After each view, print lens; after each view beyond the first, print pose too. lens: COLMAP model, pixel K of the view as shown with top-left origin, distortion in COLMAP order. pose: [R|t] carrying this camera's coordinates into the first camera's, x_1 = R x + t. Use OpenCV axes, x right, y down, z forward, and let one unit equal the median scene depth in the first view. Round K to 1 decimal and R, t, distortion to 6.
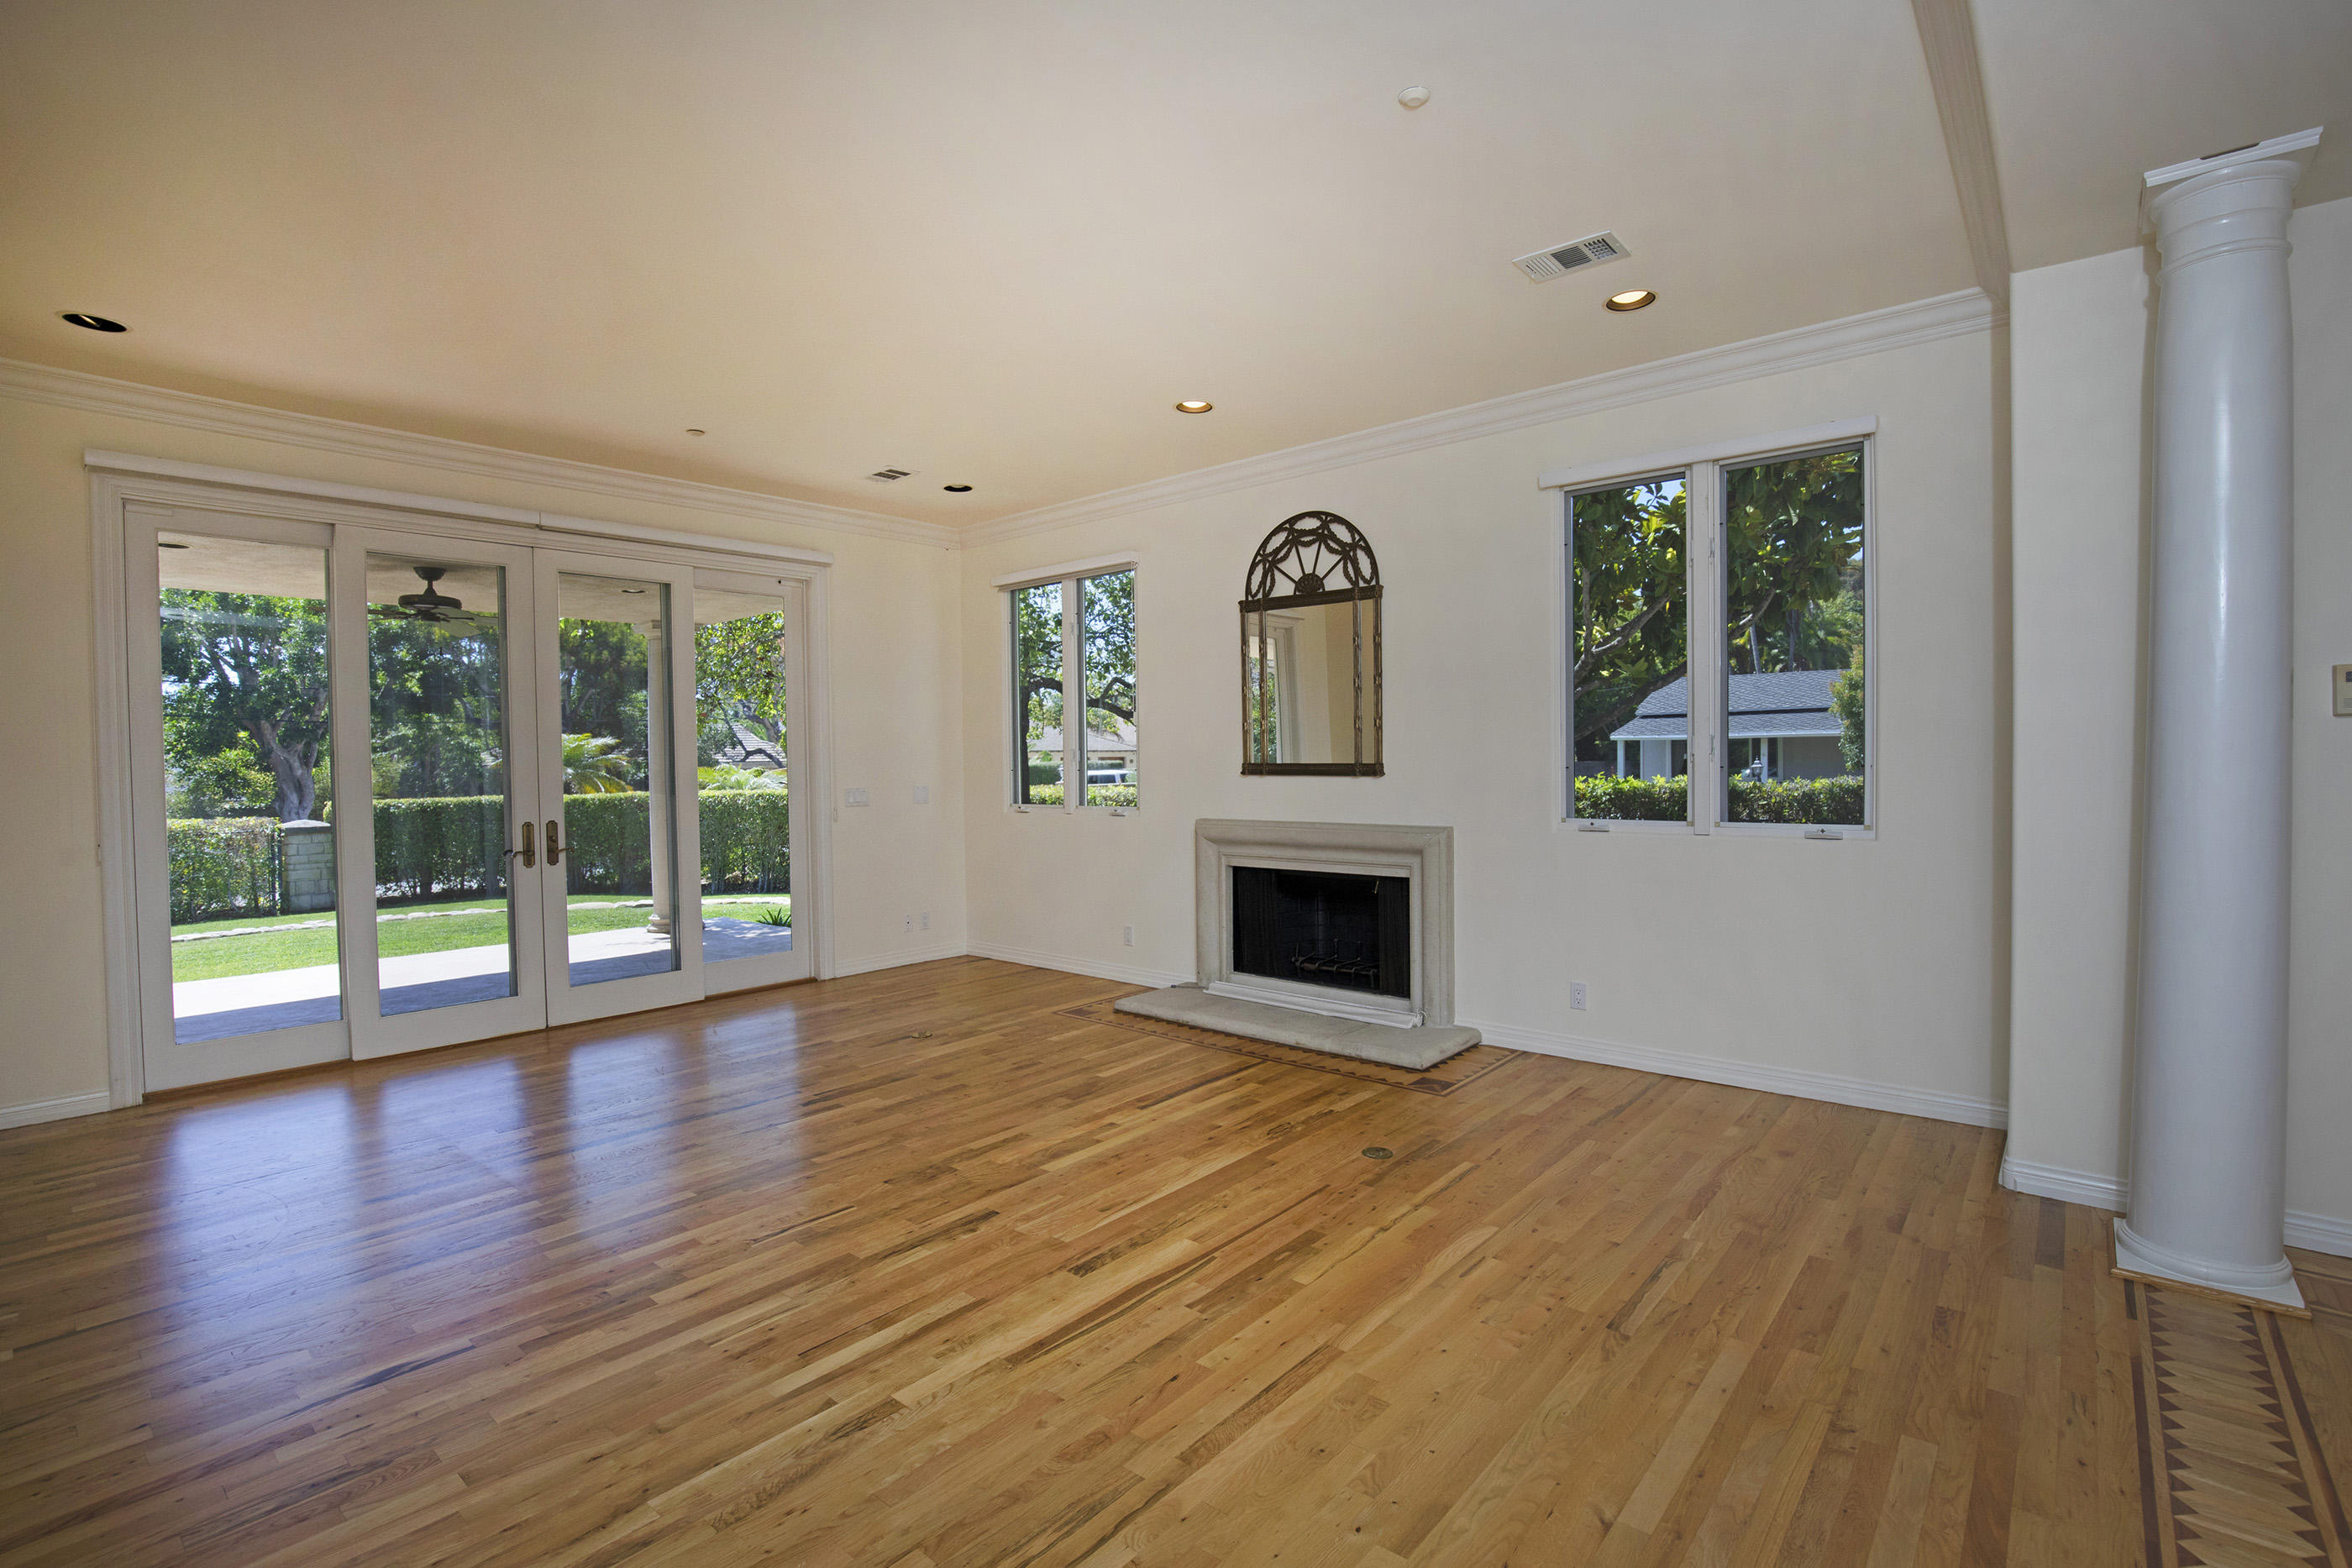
lens RADIAL K [[1076.1, 0, 1171.9], [0, 1076.1, 786.3], [0, 0, 1]] dist [-0.002892, -0.000027]
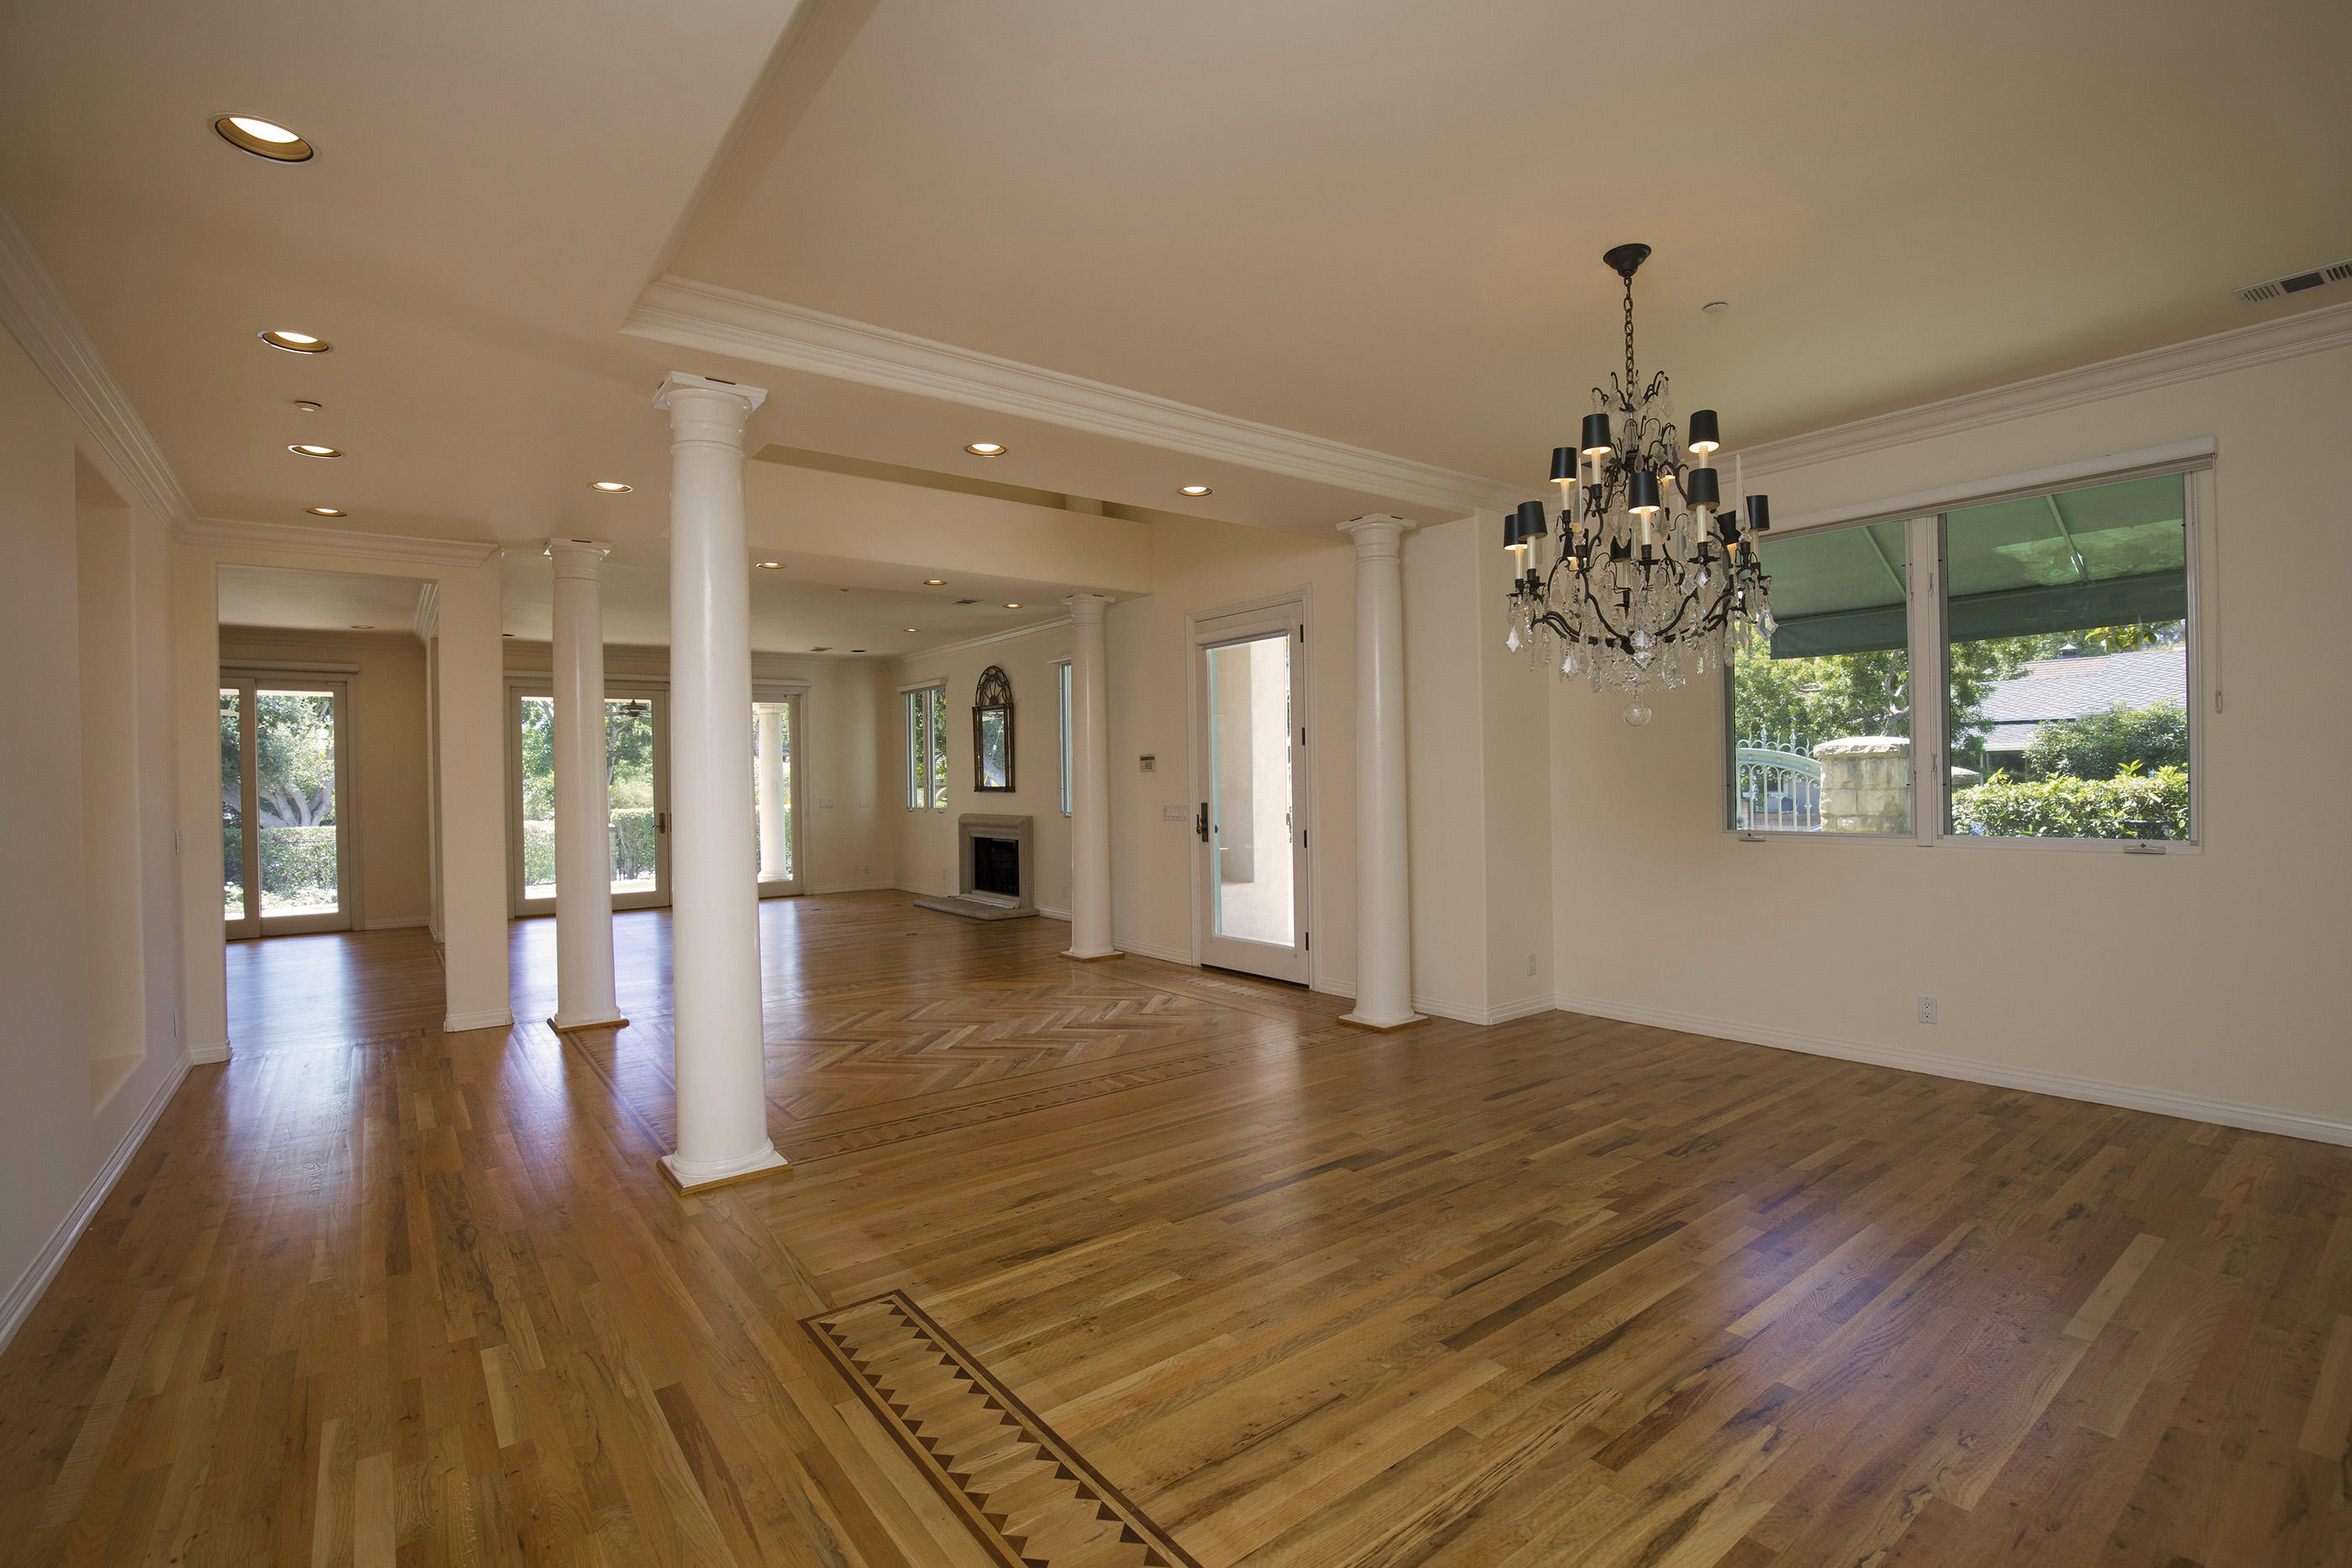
lens RADIAL K [[1076.1, 0, 1182.9], [0, 1076.1, 782.4], [0, 0, 1]] dist [-0.002892, -0.000027]
pose [[0.981086, -0.008073, -0.193402, 0.905746], [0.004935, 0.999848, -0.016700, 0.007781], [0.193507, 0.015430, 0.980978, -0.989001]]
